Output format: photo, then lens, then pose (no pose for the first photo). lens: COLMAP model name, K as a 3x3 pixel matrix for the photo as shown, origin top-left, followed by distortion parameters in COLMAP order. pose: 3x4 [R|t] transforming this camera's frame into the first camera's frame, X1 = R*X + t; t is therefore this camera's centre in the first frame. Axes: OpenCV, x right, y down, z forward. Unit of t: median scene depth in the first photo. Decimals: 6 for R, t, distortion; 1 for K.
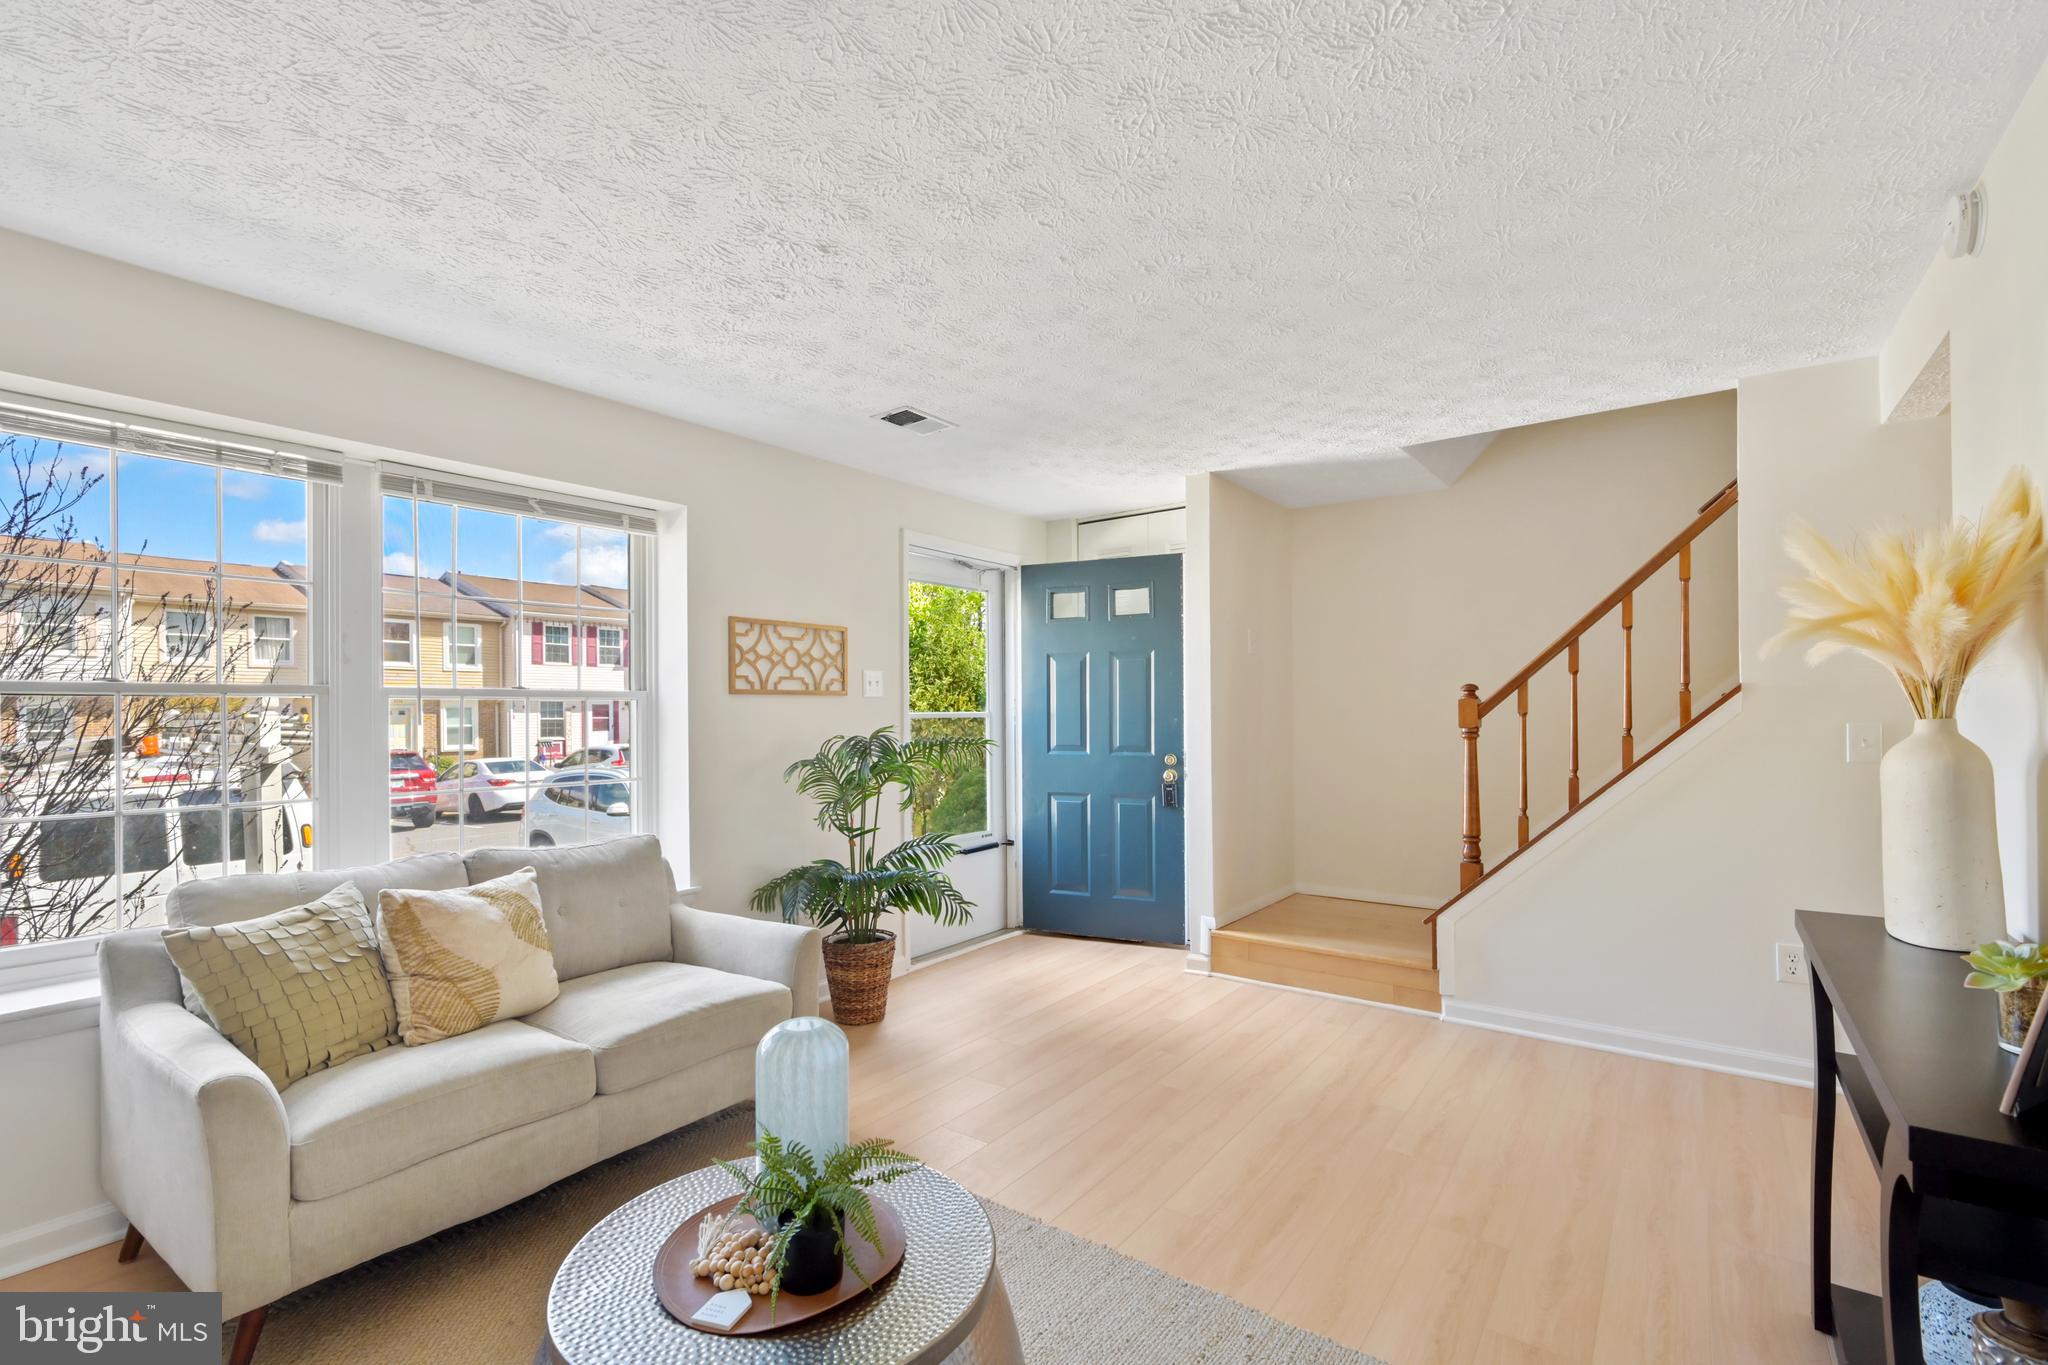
lens RADIAL K [[885.5, 0, 980.3], [0, 885.5, 699.7], [0, 0, 1]] dist [0.012895, 0.000329]
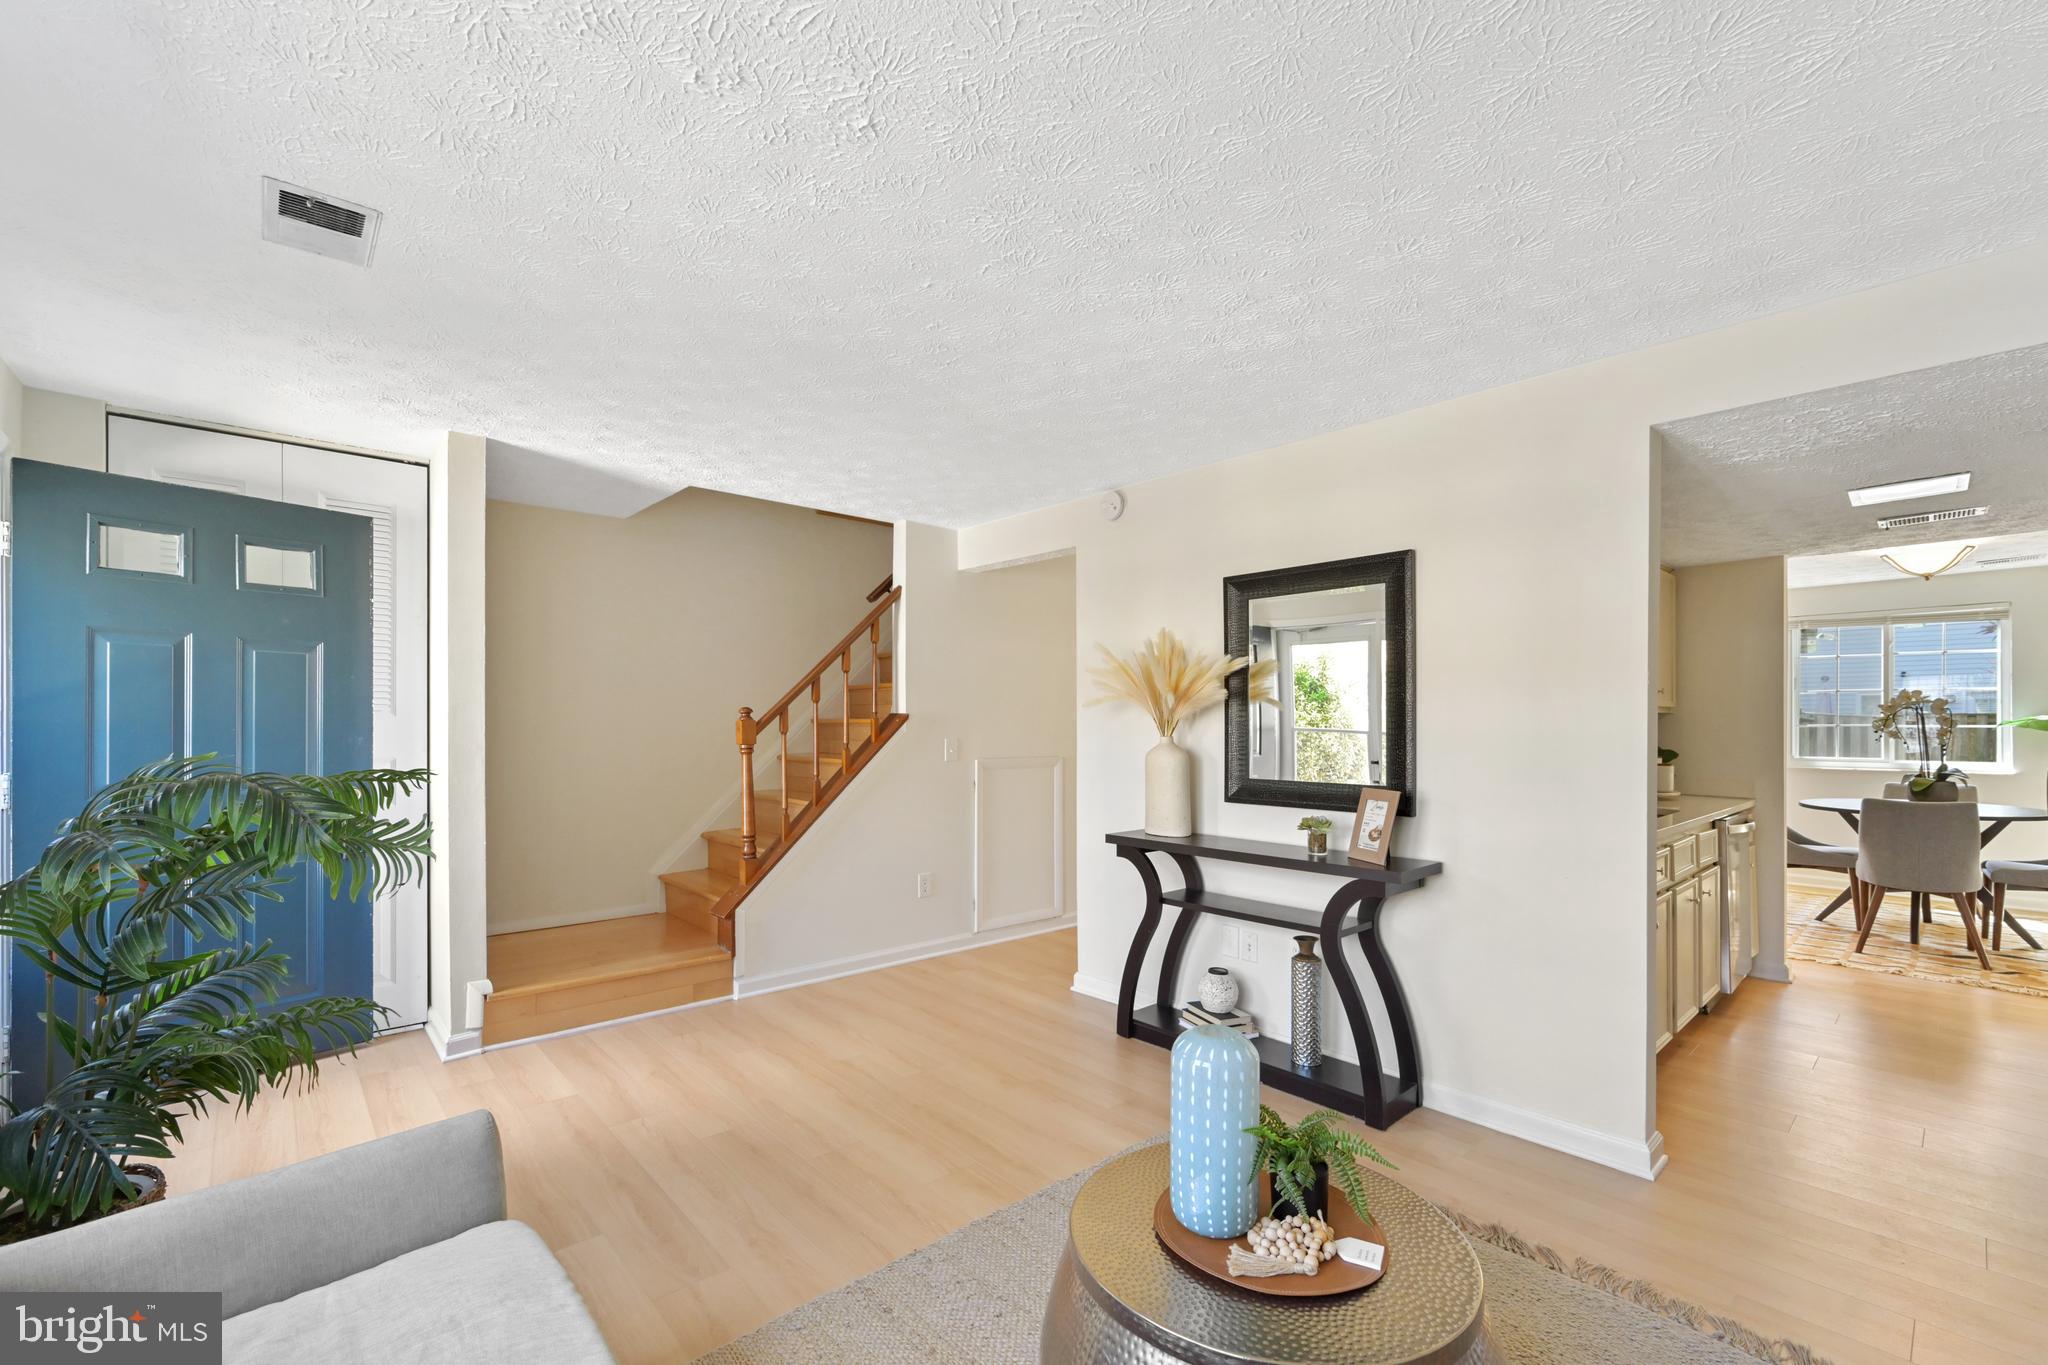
lens RADIAL K [[885.5, 0, 1030.4], [0, 885.5, 723.4], [0, 0, 1]] dist [0.012895, 0.000329]
pose [[0.188715, 0.005342, 0.982017, -0.520080], [-0.021922, 0.999759, -0.001226, -0.003614], [-0.981787, -0.021296, 0.188787, 0.403662]]
